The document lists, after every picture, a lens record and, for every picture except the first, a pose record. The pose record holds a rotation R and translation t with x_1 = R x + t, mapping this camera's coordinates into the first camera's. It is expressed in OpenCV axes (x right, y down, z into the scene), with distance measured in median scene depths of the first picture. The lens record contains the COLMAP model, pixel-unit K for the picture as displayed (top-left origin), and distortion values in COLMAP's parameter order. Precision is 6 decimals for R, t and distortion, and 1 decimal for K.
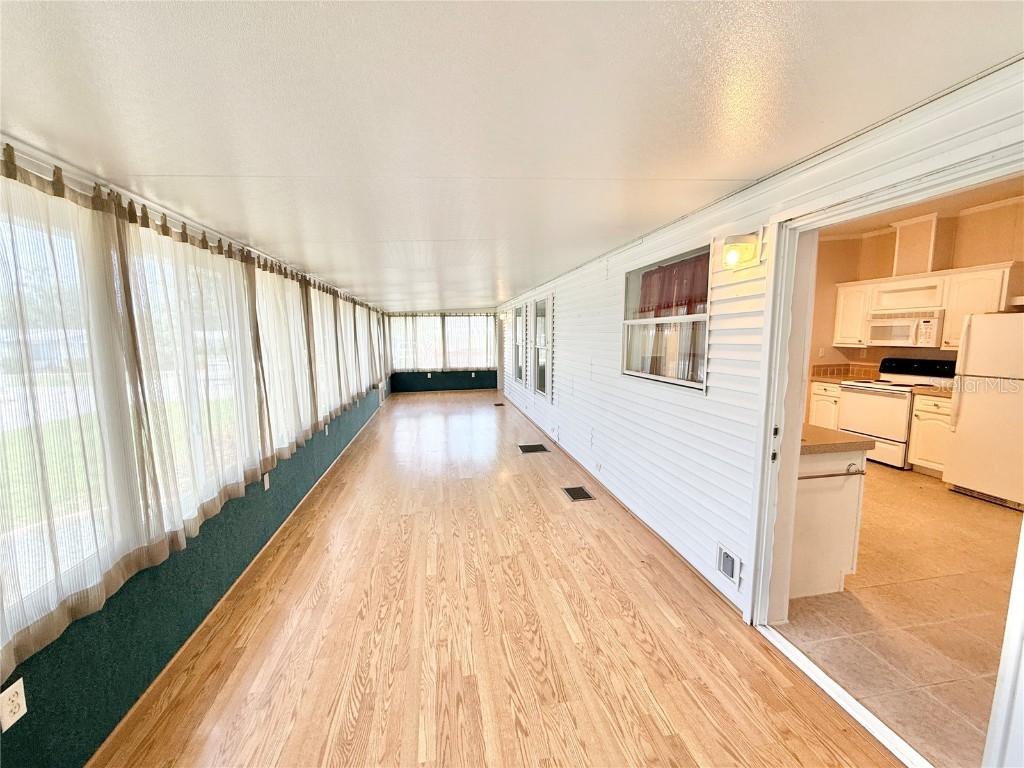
lens RADIAL K [[412.0, 0, 512.0], [0, 412.0, 384.0], [0, 0, 1]] dist [0.000321, 0.000071]
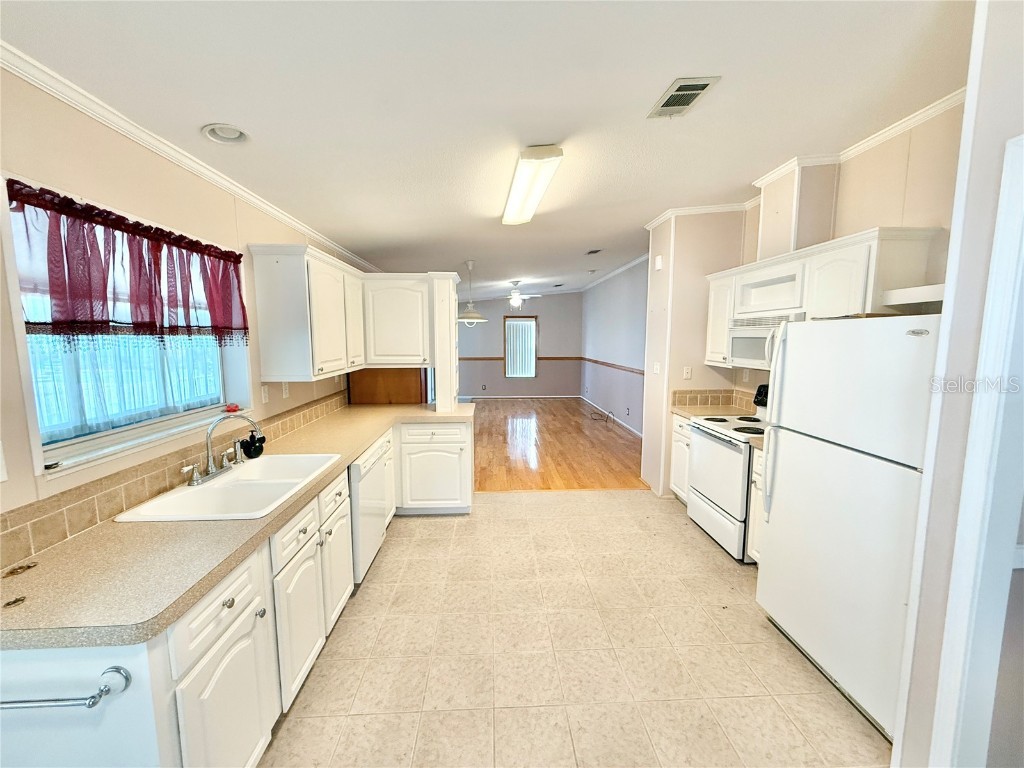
lens RADIAL K [[408.4, 0, 512.0], [0, 408.4, 384.0], [0, 0, 1]] dist [0.000225, 0.000018]
pose [[0.991677, 0.018254, -0.127448, 0.687042], [-0.019497, 0.999774, -0.008514, -0.058105], [0.127263, 0.010928, 0.991809, 0.333560]]
